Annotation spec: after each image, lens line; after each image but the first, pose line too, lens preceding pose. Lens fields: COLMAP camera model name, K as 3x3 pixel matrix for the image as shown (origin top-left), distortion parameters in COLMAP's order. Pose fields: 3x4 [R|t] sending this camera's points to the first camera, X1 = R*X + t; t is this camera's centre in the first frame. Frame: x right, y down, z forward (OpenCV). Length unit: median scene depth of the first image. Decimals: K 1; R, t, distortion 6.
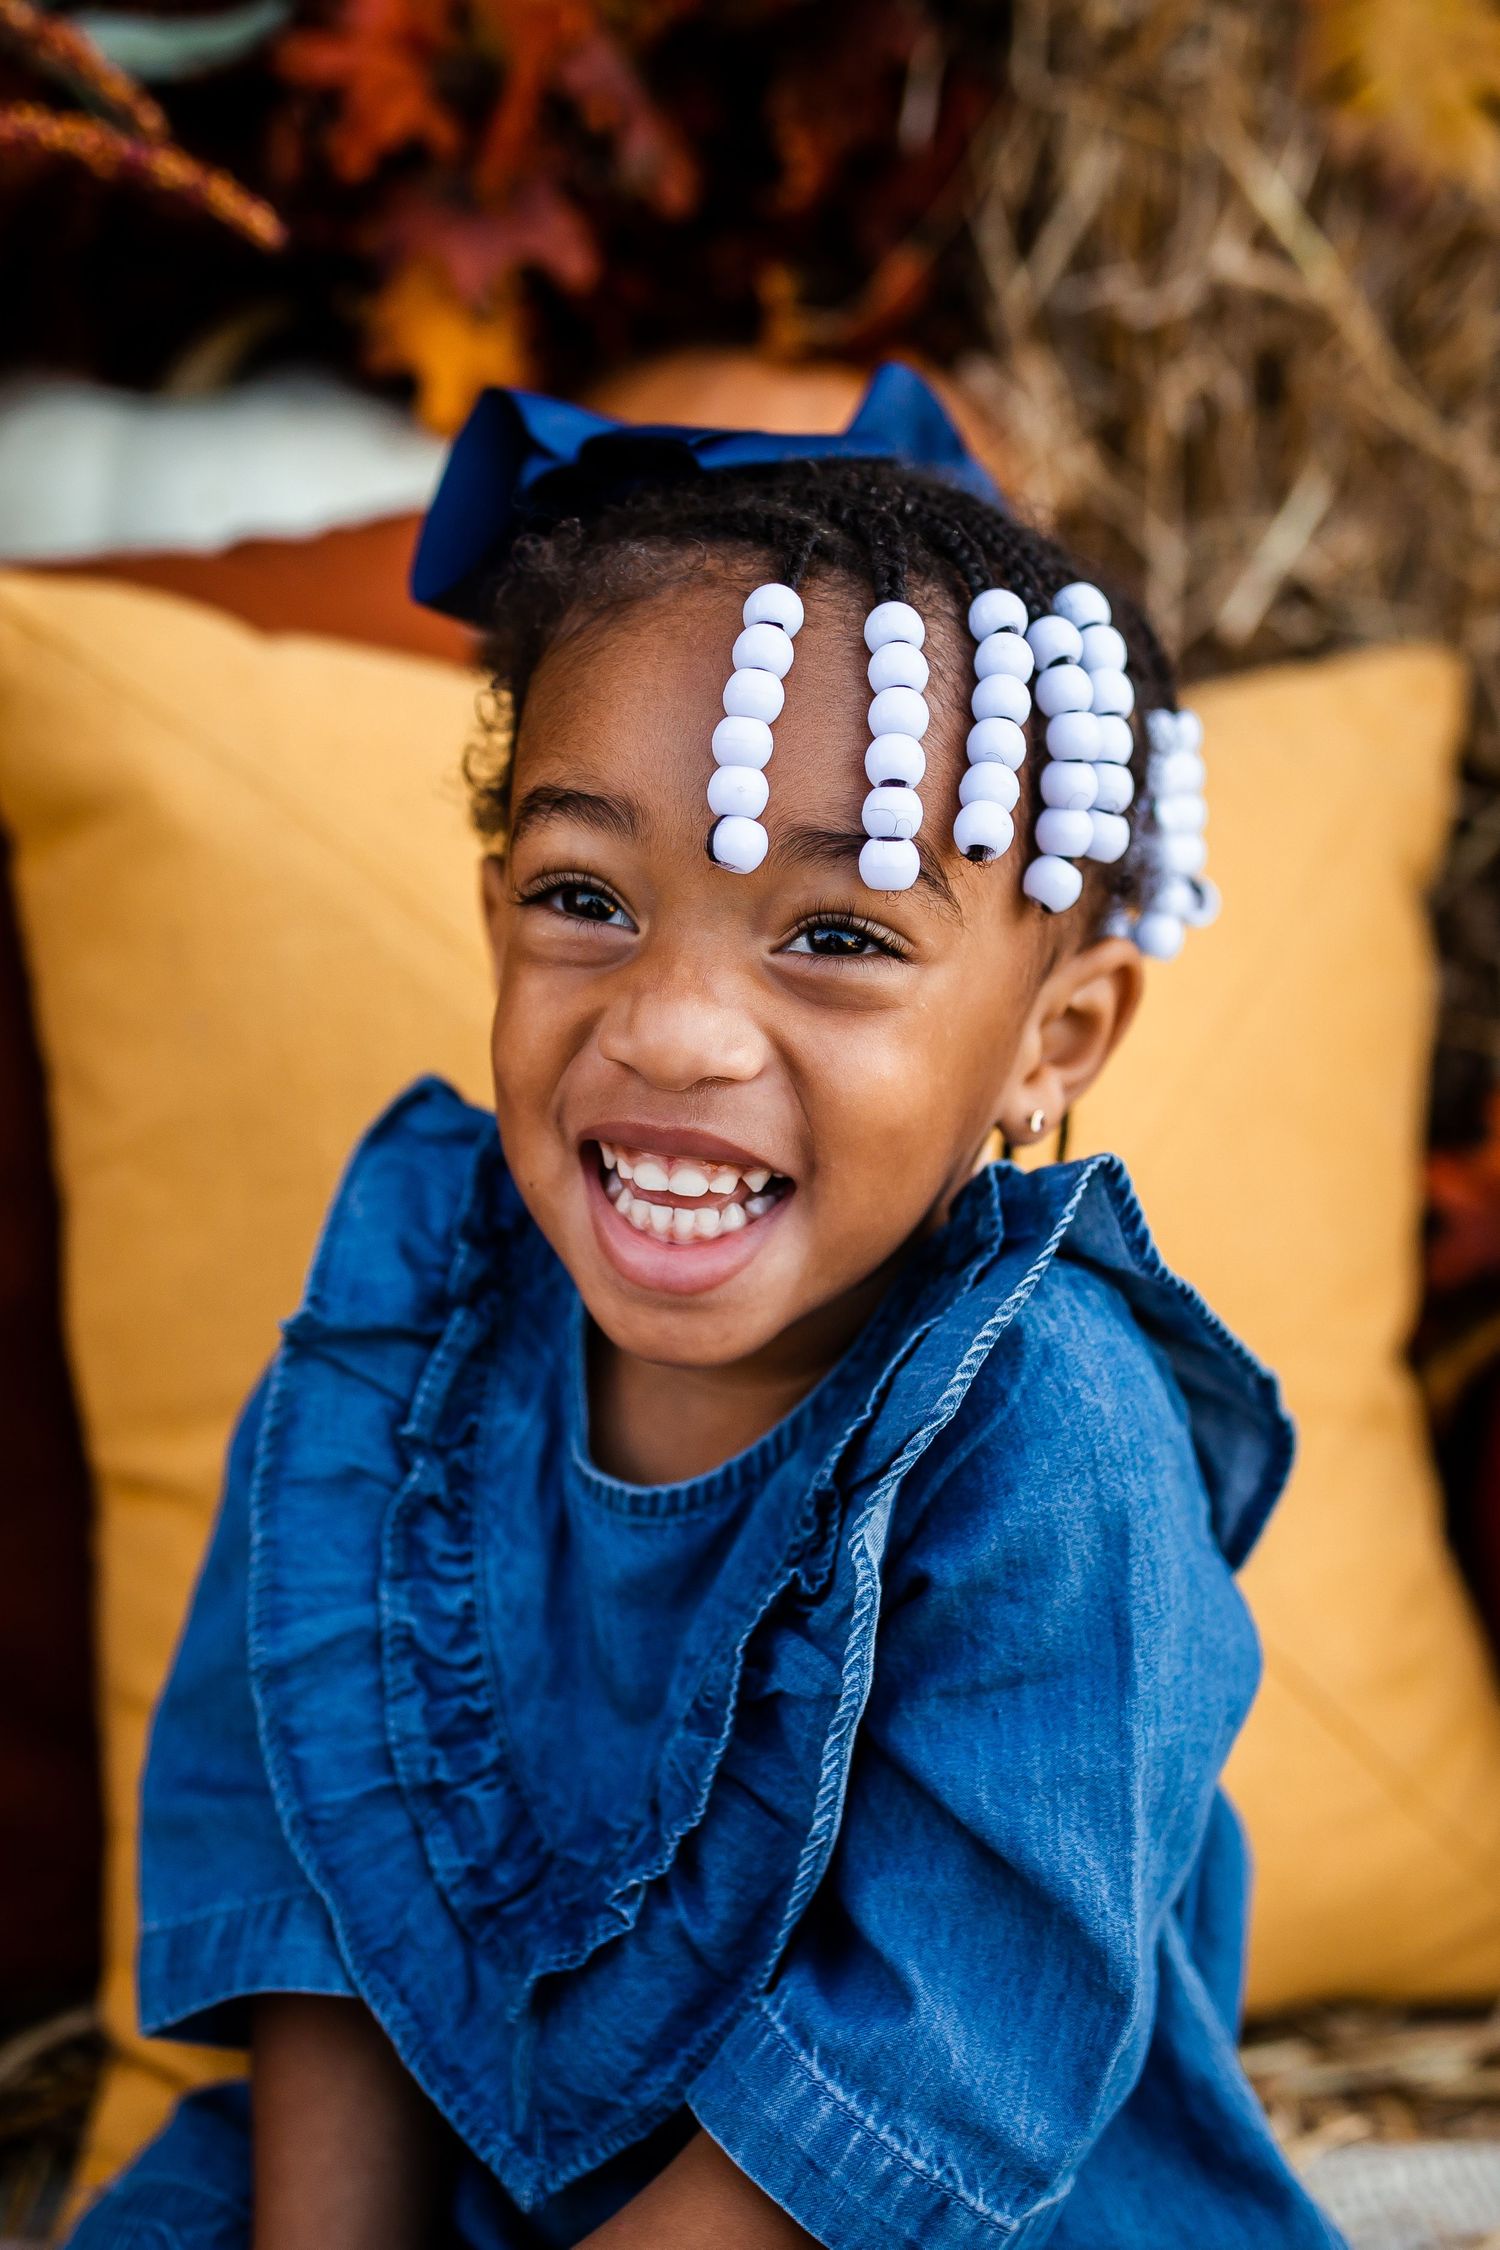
lens RADIAL K [[3221.9, 0, 689.7], [0, 3221.9, 1103.0], [0, 0, 1]] dist [-0.024653, 0.000000]
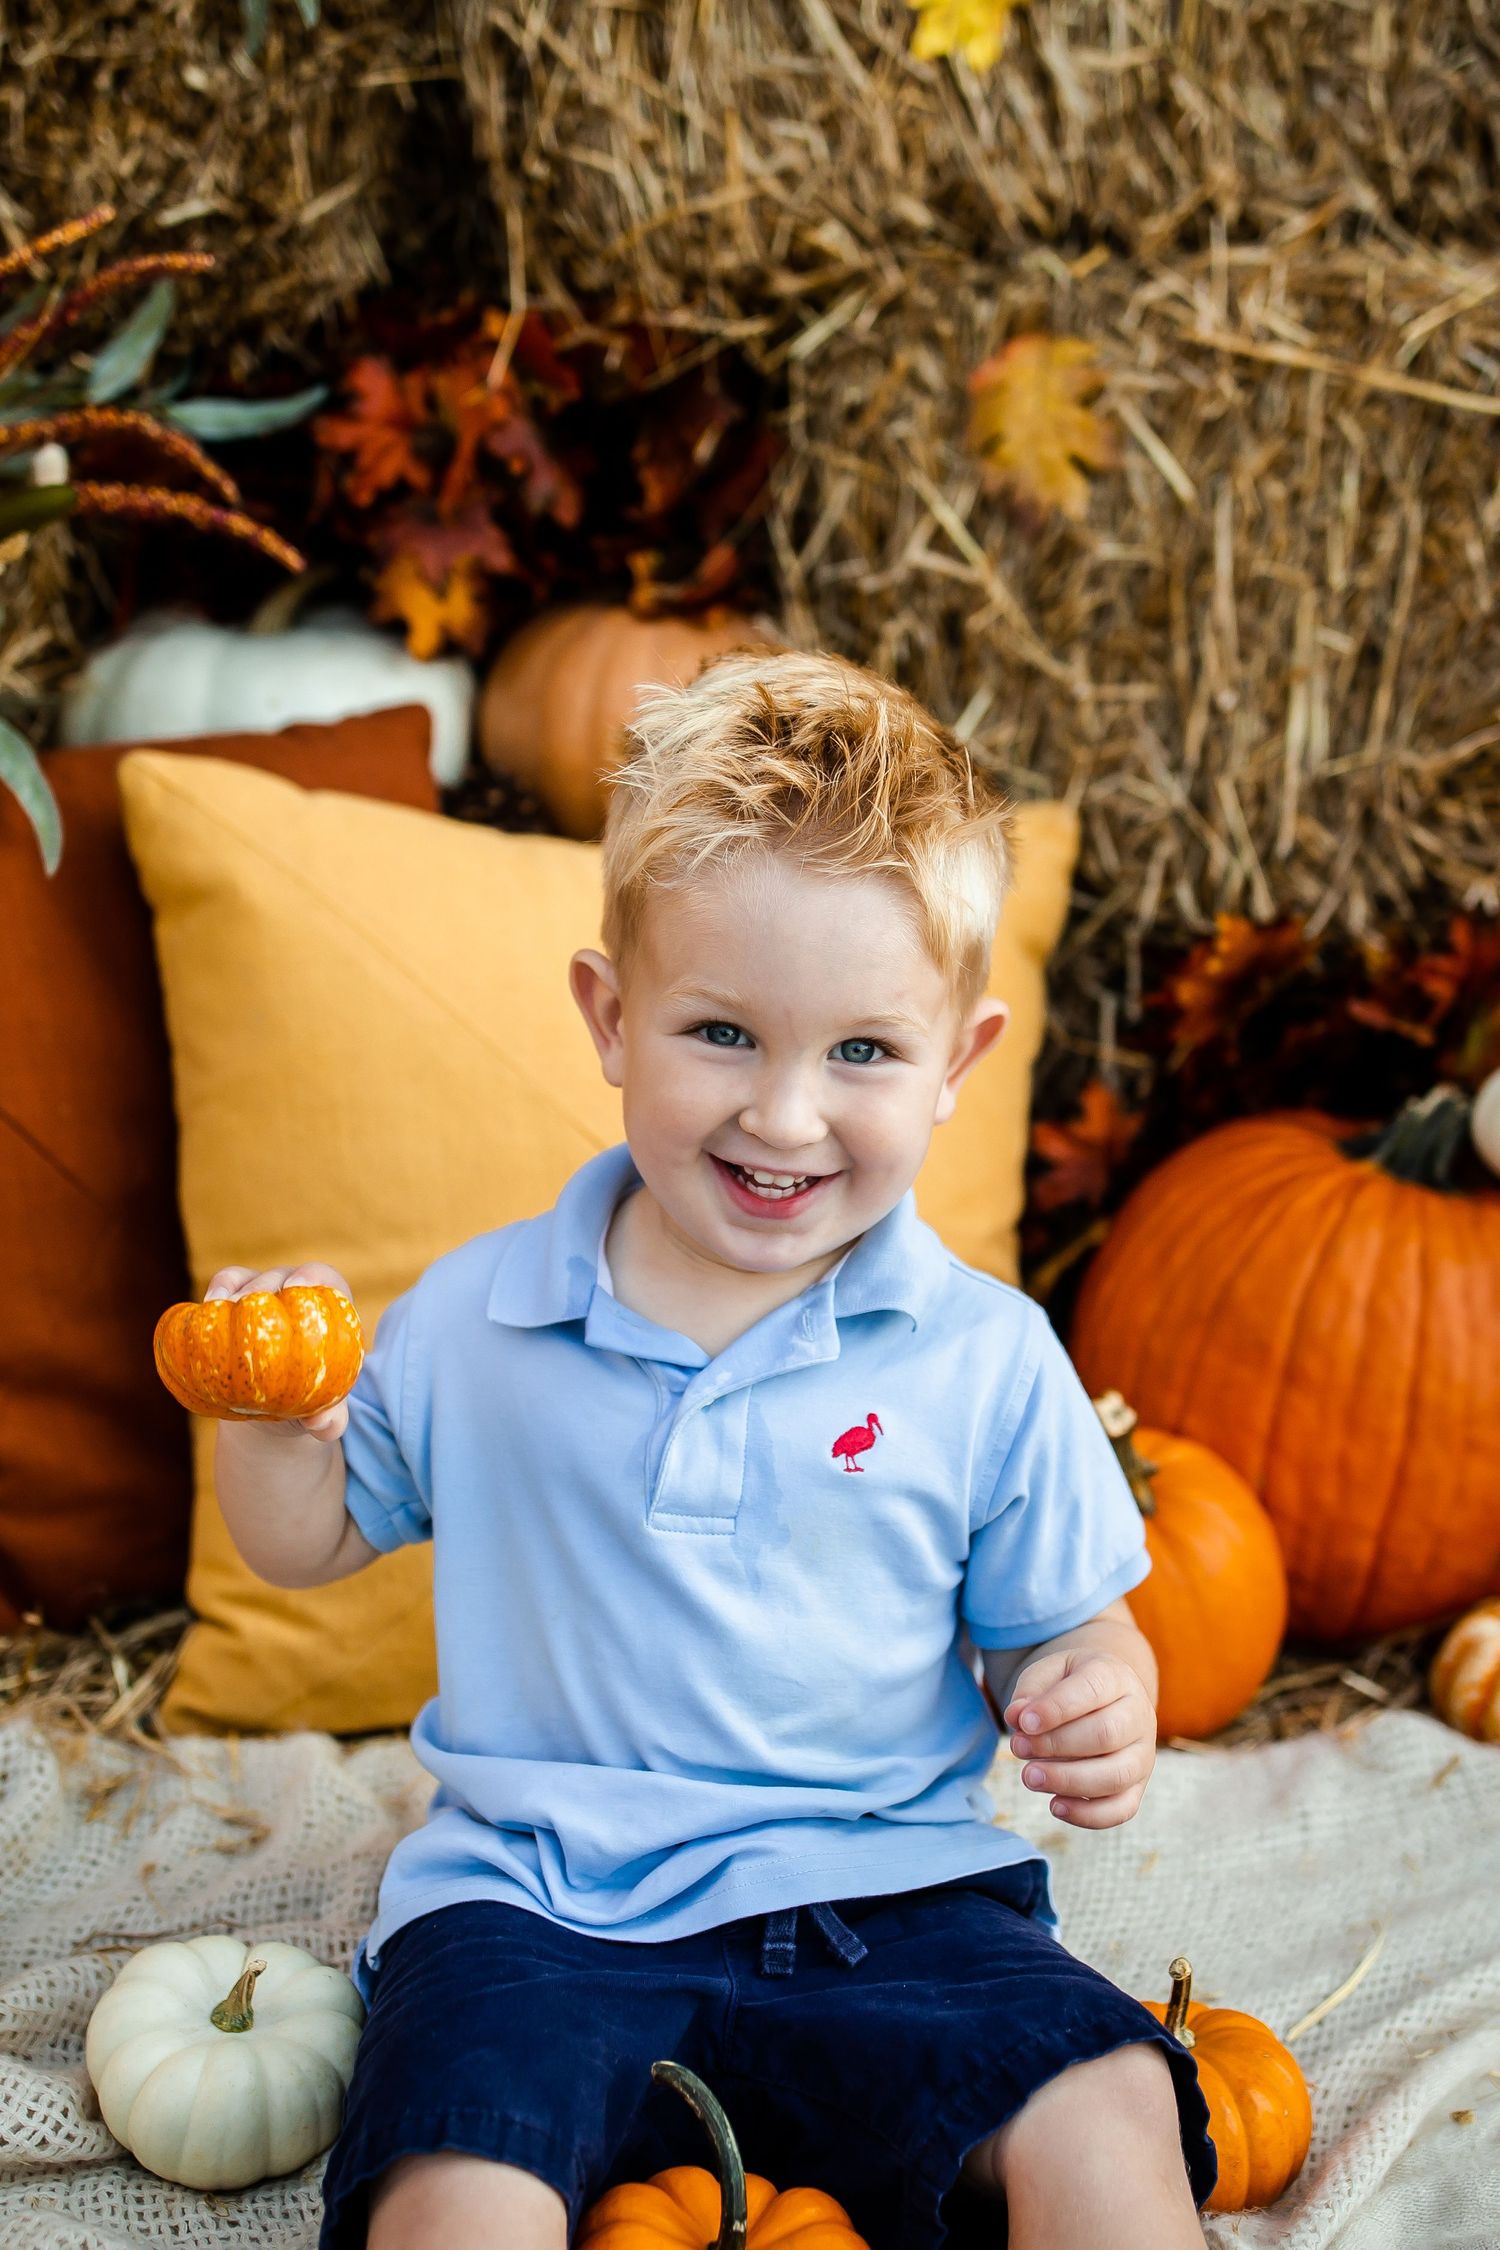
lens RADIAL K [[3221.9, 0, 760.3], [0, 3221.9, 1116.7], [0, 0, 1]] dist [-0.024653, 0.000000]
pose [[0.999775, 0.010277, -0.018542, 0.120752], [-0.011019, 0.999124, -0.040363, 0.076539], [0.018111, 0.040558, 0.999013, -0.560809]]
